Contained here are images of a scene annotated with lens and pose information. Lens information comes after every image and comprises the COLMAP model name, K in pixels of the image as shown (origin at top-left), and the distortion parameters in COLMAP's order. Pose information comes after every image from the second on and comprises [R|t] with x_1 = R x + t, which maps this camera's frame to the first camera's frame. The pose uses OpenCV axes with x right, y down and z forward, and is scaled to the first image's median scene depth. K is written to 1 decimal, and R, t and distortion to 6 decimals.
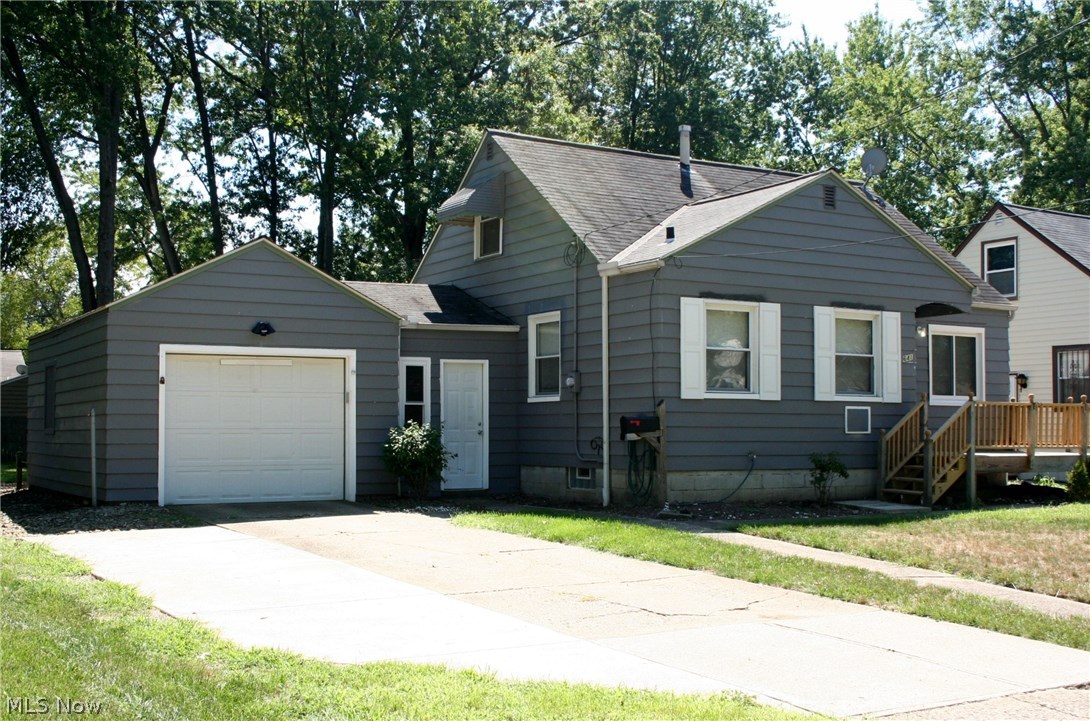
lens RADIAL K [[1295.3, 0, 541.1], [0, 1295.3, 365.6], [0, 0, 1]] dist [-0.038373, 0.000000]
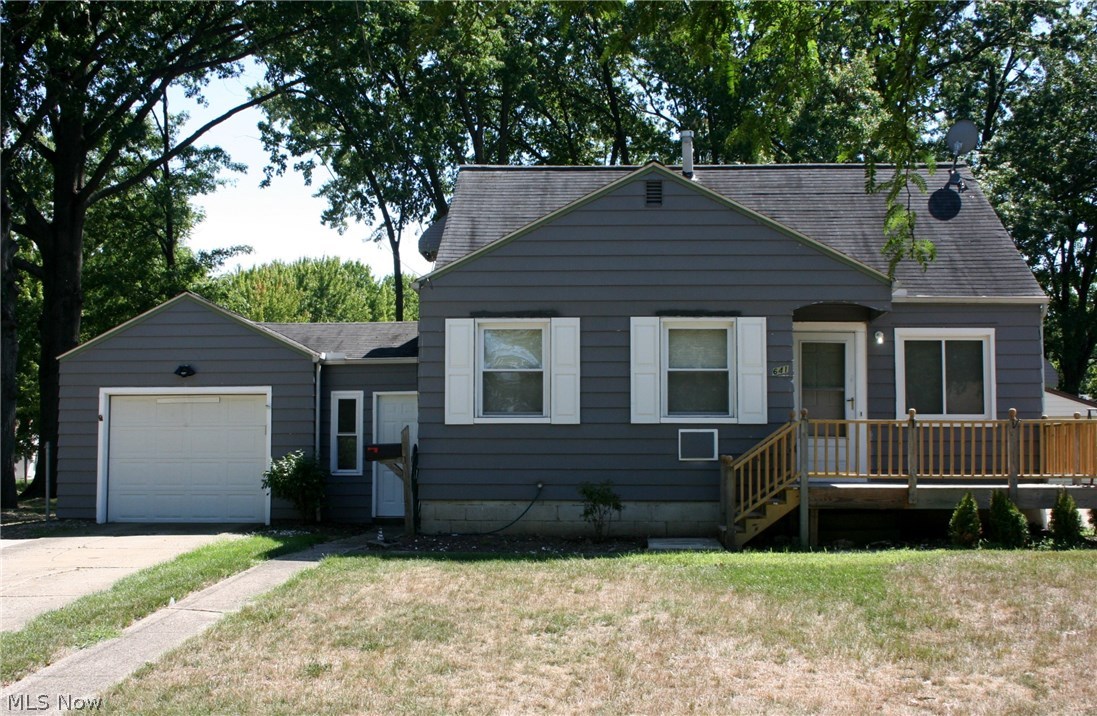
lens RADIAL K [[1235.1, 0, 547.9], [0, 1235.1, 390.8], [0, 0, 1]] dist [-0.062590, 0.000000]
pose [[0.835316, -0.036234, -0.548575, 0.622376], [0.029200, 0.999341, -0.021545, 0.020942], [0.548994, 0.001979, 0.835824, 0.255823]]
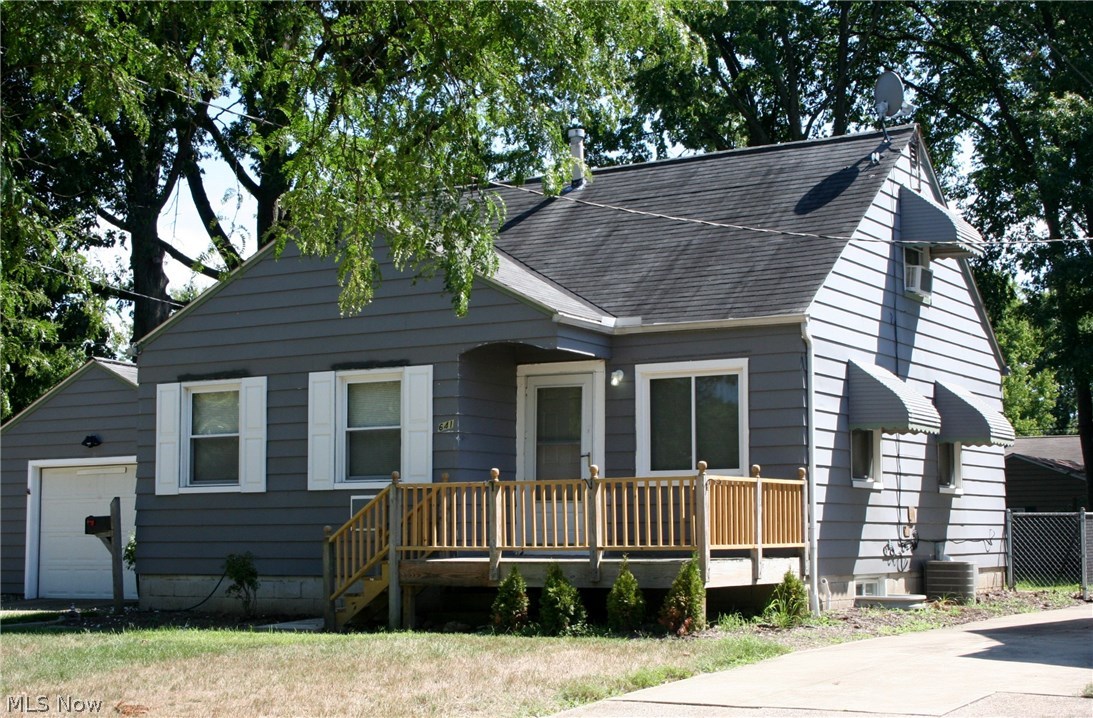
lens RADIAL K [[1737.3, 0, 549.4], [0, 1737.3, 357.4], [0, 0, 1]] dist [-0.026154, 0.000000]
pose [[0.477969, -0.097188, -0.872984, 1.220089], [0.052973, 0.995240, -0.081796, 0.040490], [0.876778, -0.007148, 0.480842, 0.603876]]
